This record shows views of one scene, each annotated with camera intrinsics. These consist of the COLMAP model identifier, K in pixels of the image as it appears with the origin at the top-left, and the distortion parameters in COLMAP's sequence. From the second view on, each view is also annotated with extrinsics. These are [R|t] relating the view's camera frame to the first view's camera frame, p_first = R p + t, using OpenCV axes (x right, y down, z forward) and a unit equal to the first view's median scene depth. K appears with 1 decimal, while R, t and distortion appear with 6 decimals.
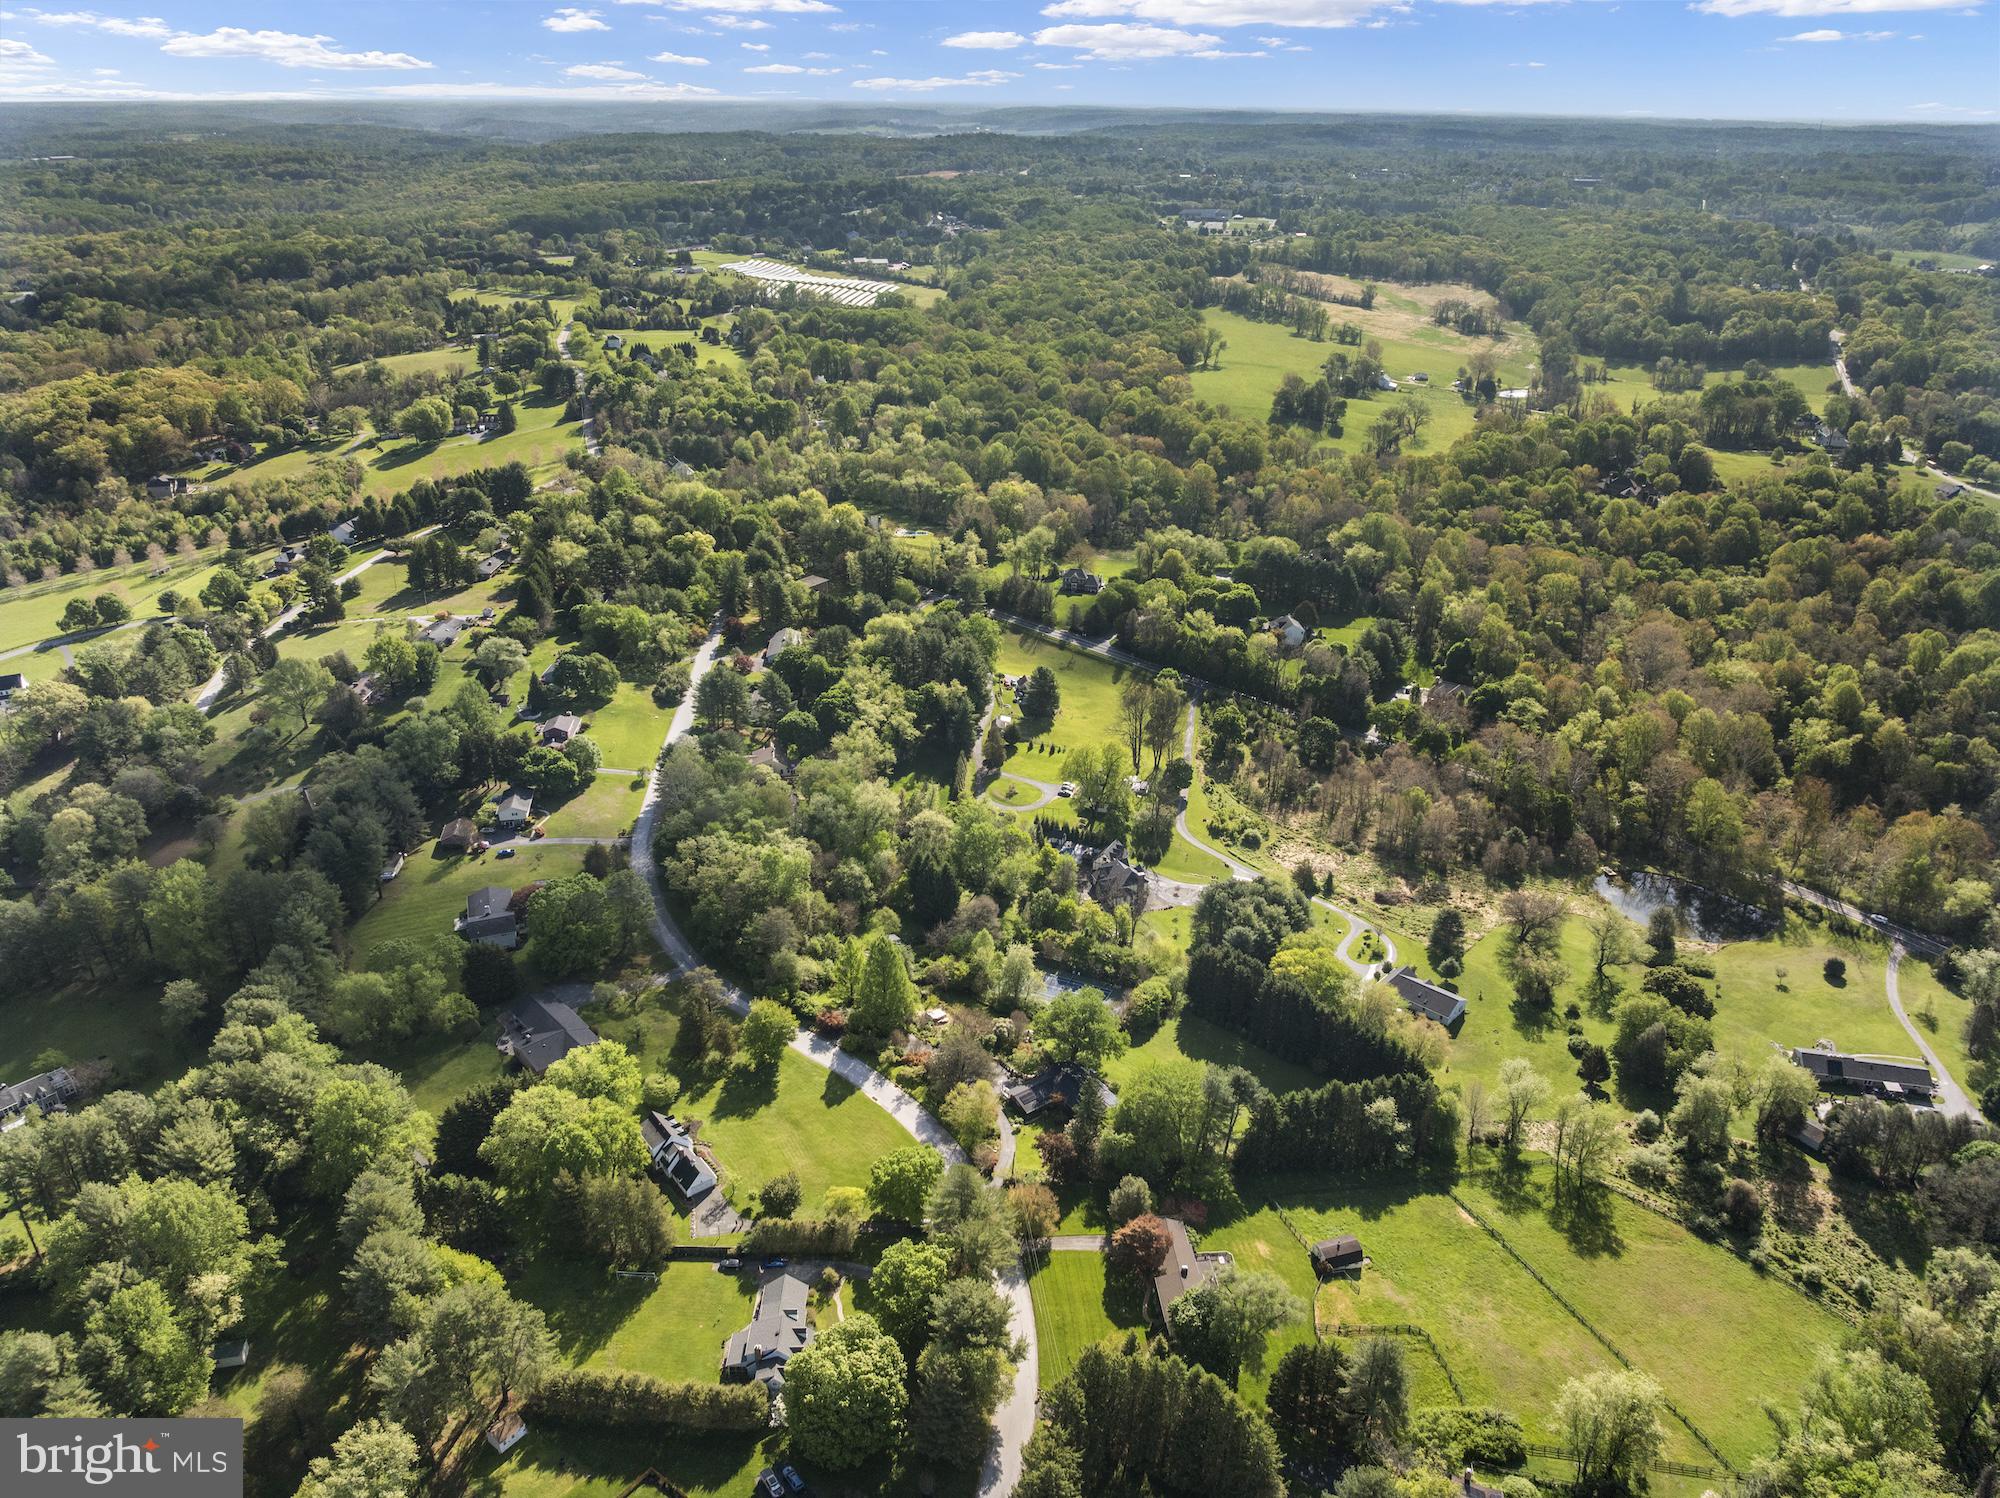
lens RADIAL K [[1429.0, 0, 1064.2], [0, 1429.0, 747.9], [0, 0, 1]] dist [-0.002816, -0.001056]
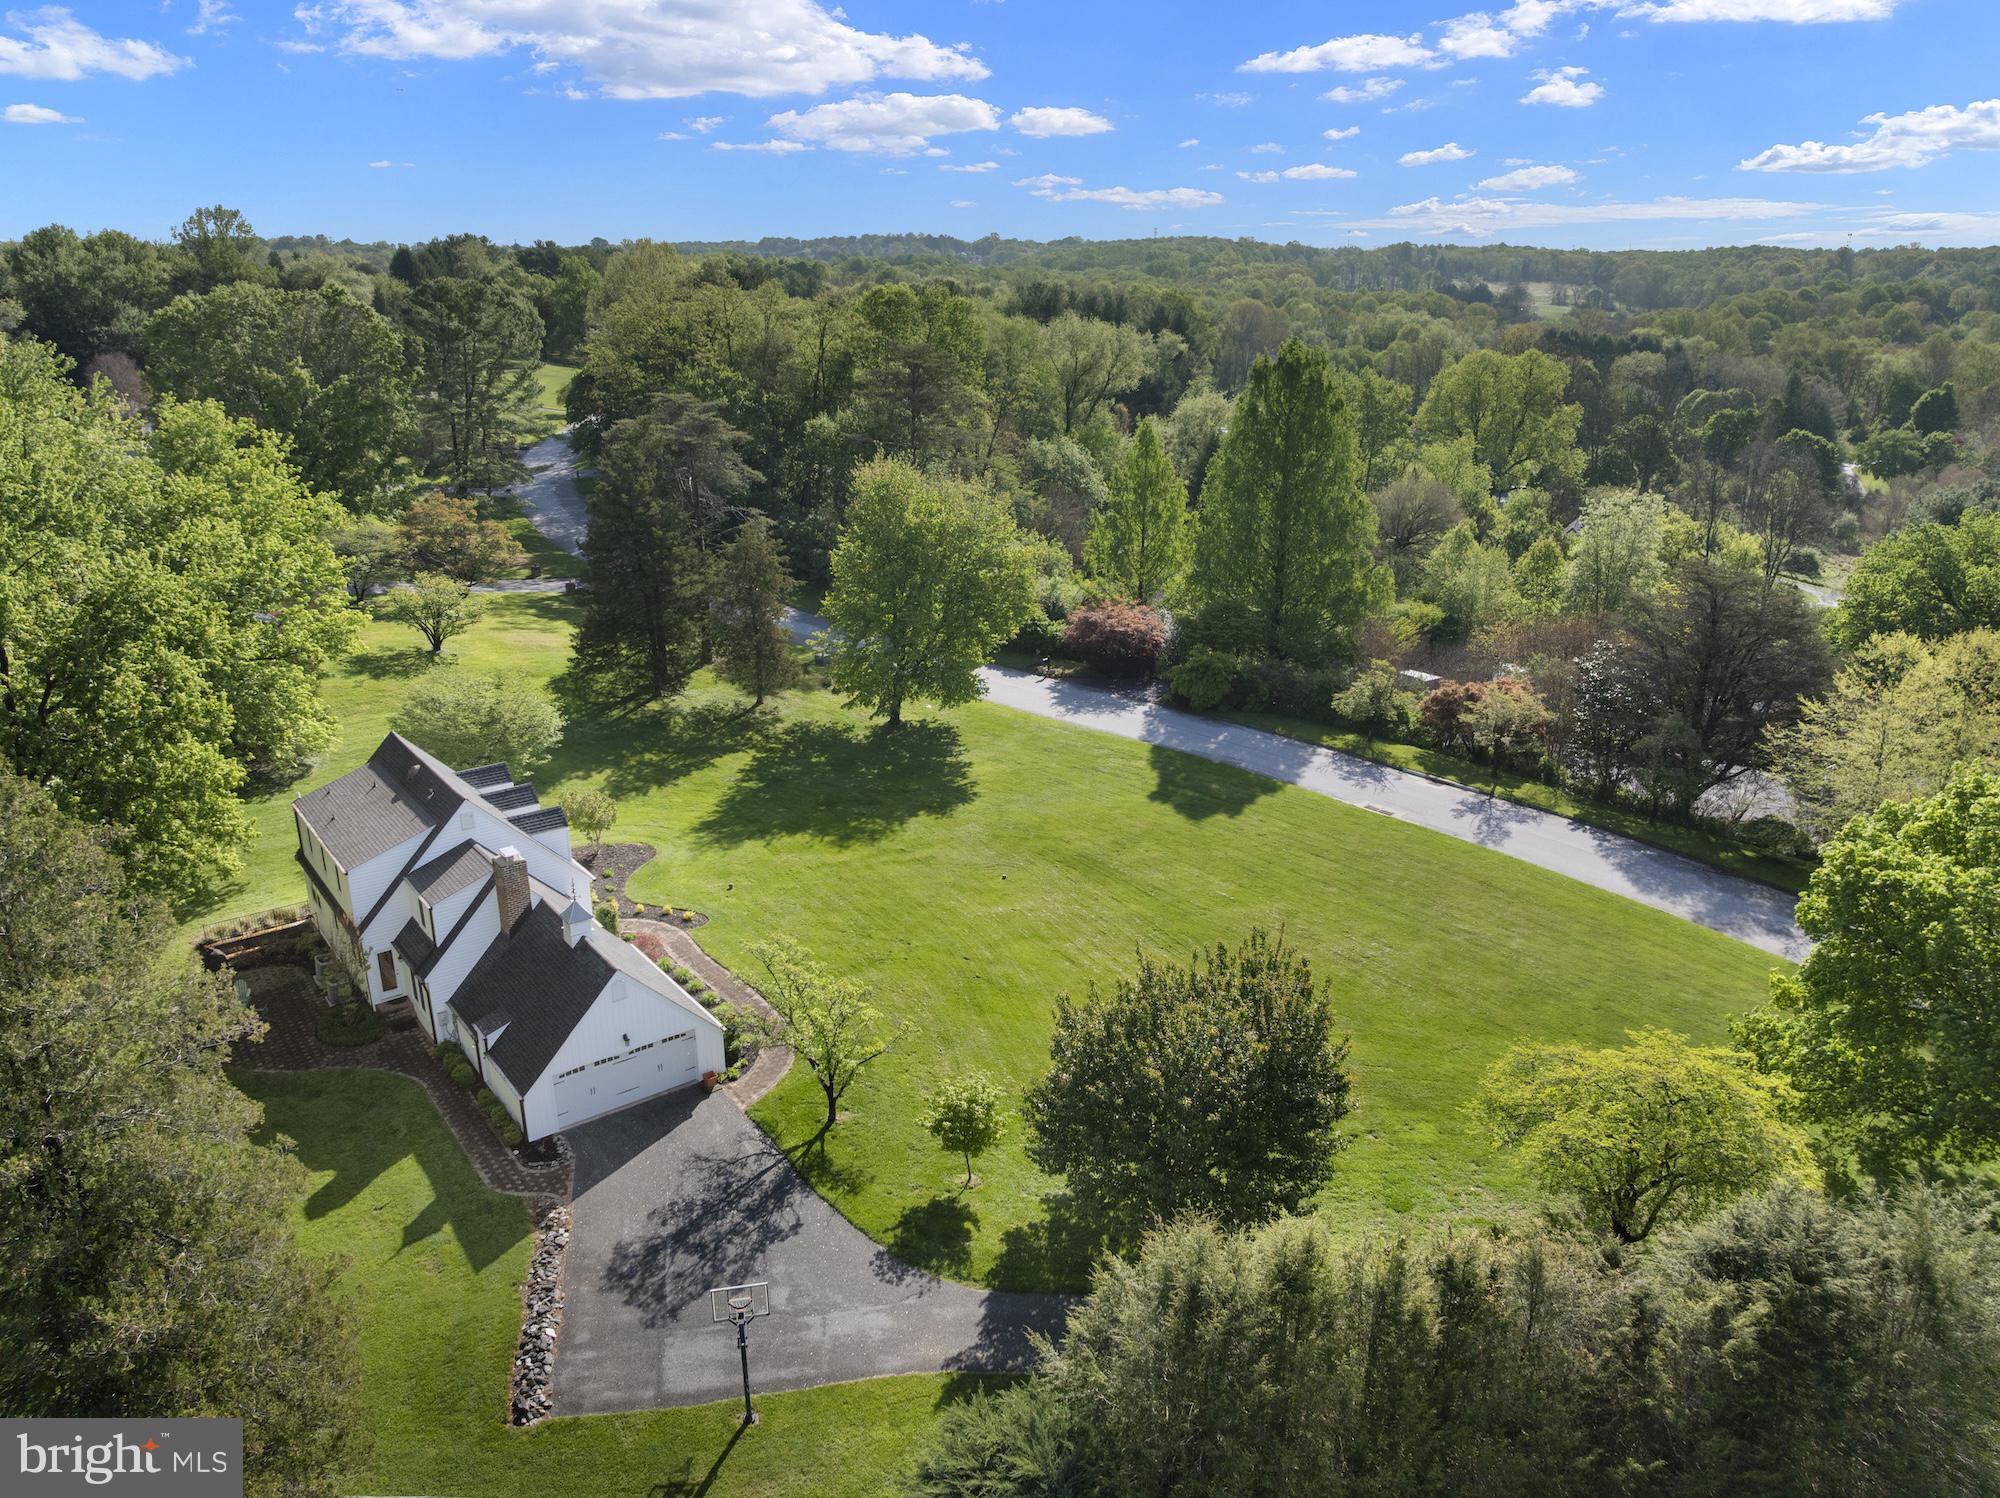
lens RADIAL K [[1429.0, 0, 1064.2], [0, 1429.0, 747.9], [0, 0, 1]] dist [-0.002816, -0.001056]
pose [[0.999977, 0.001444, 0.006657, -0.206380], [-0.000777, 0.995063, -0.099238, 0.286096], [-0.006767, 0.099230, 0.995042, 0.837804]]
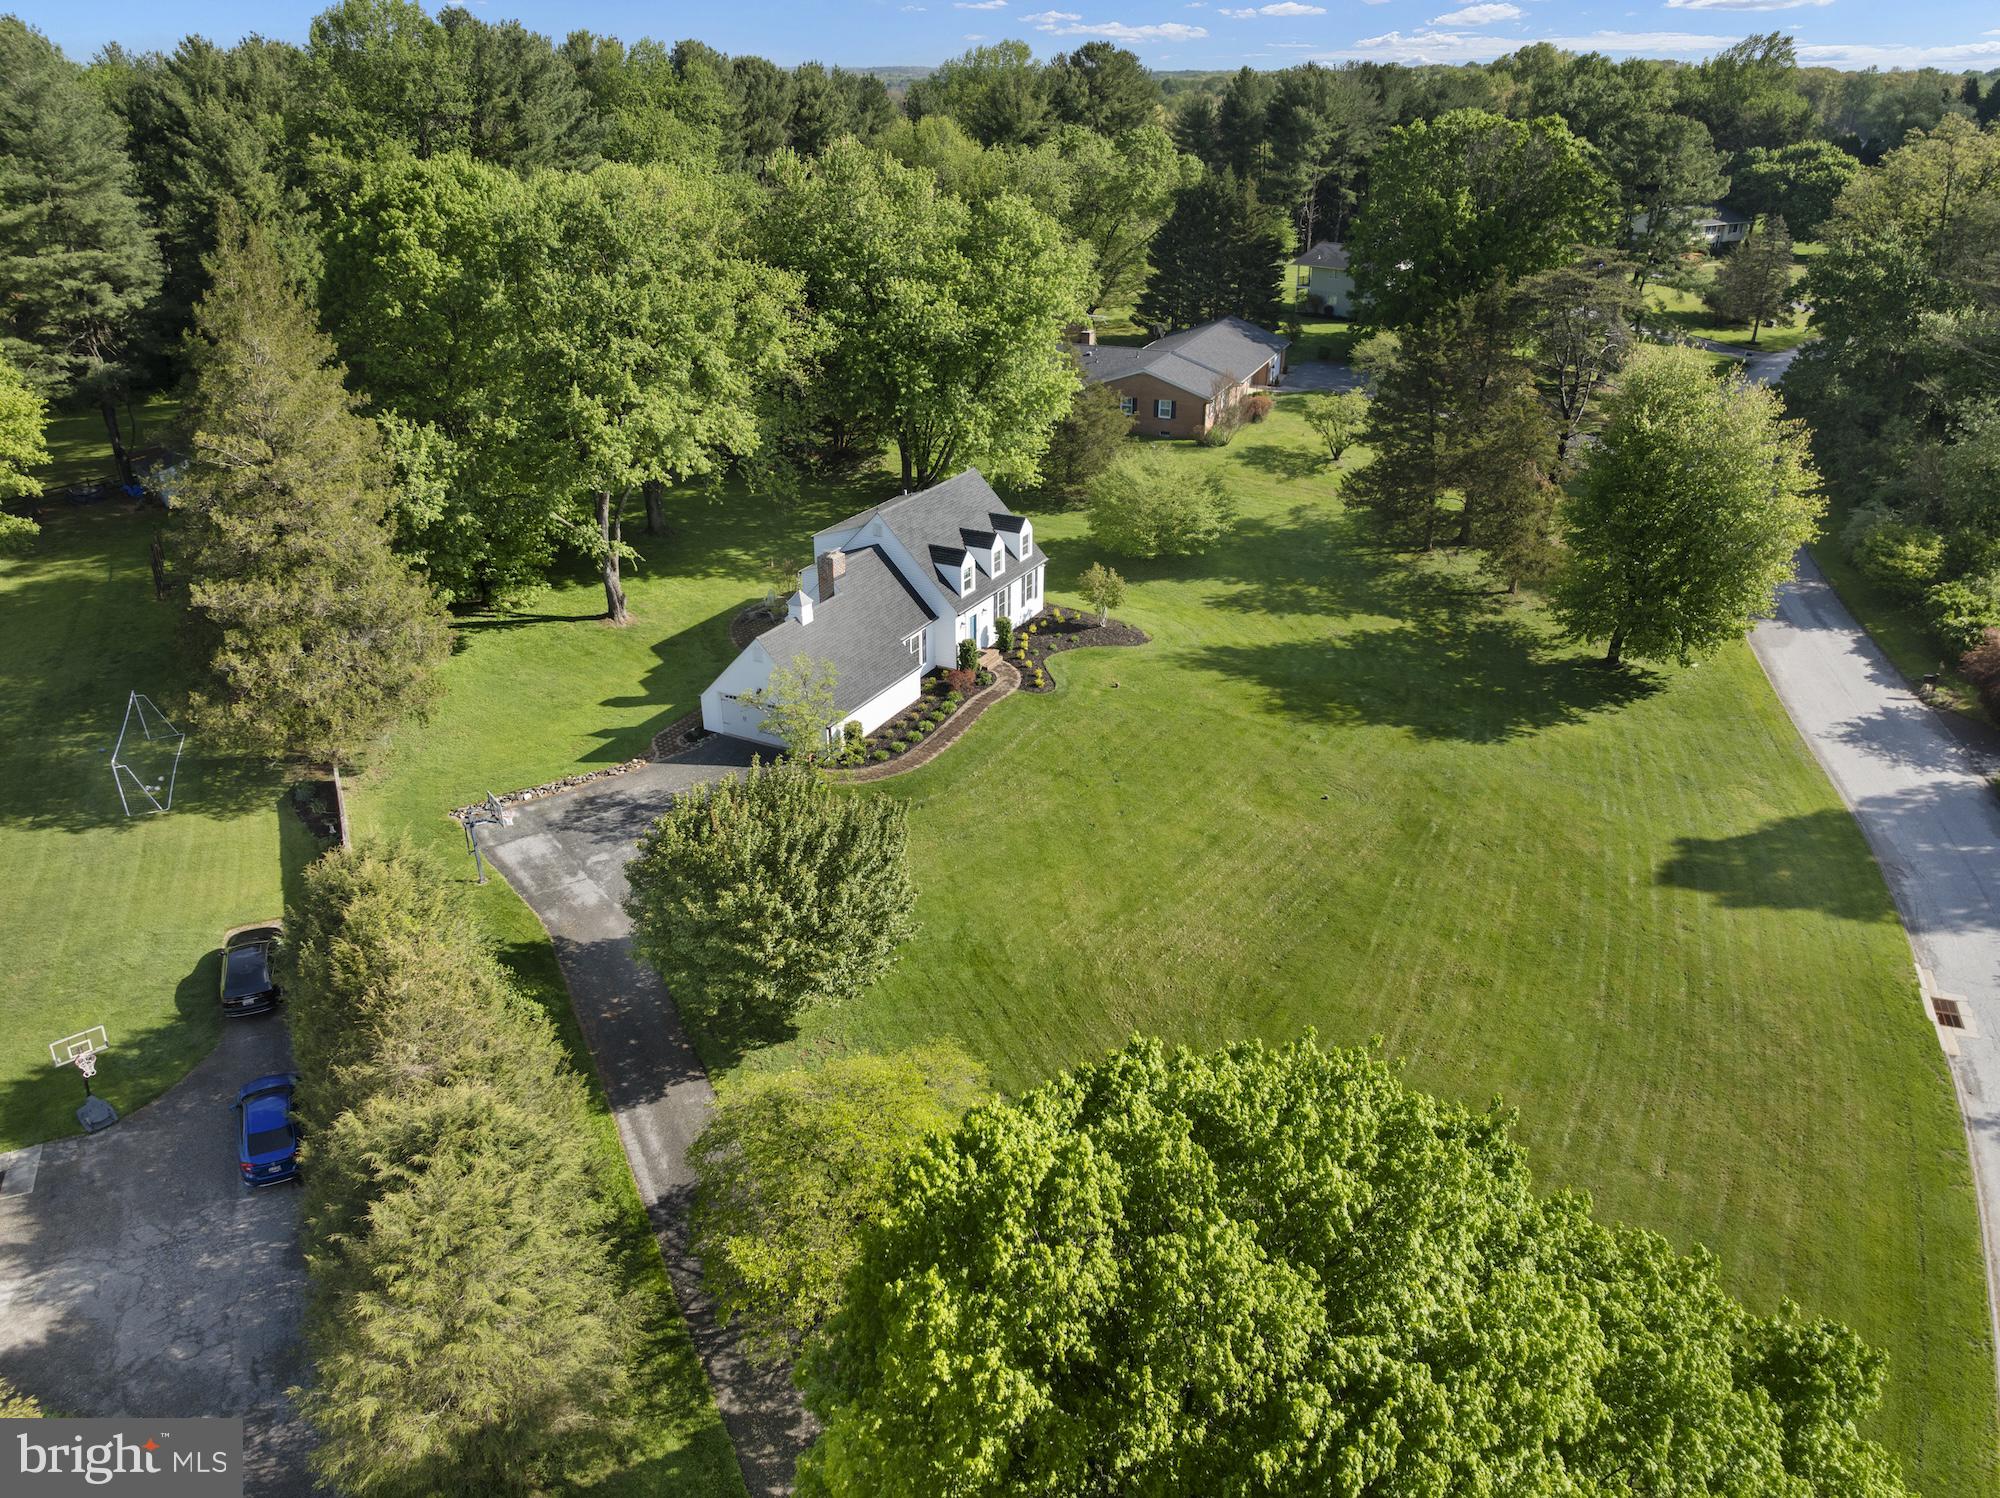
lens RADIAL K [[1429.0, 0, 1064.2], [0, 1429.0, 747.9], [0, 0, 1]] dist [-0.002816, -0.001056]
pose [[0.407125, 0.386147, -0.827732, -0.066481], [-0.390761, 0.892751, 0.224281, 0.246922], [0.825563, 0.232135, 0.514352, 0.925591]]
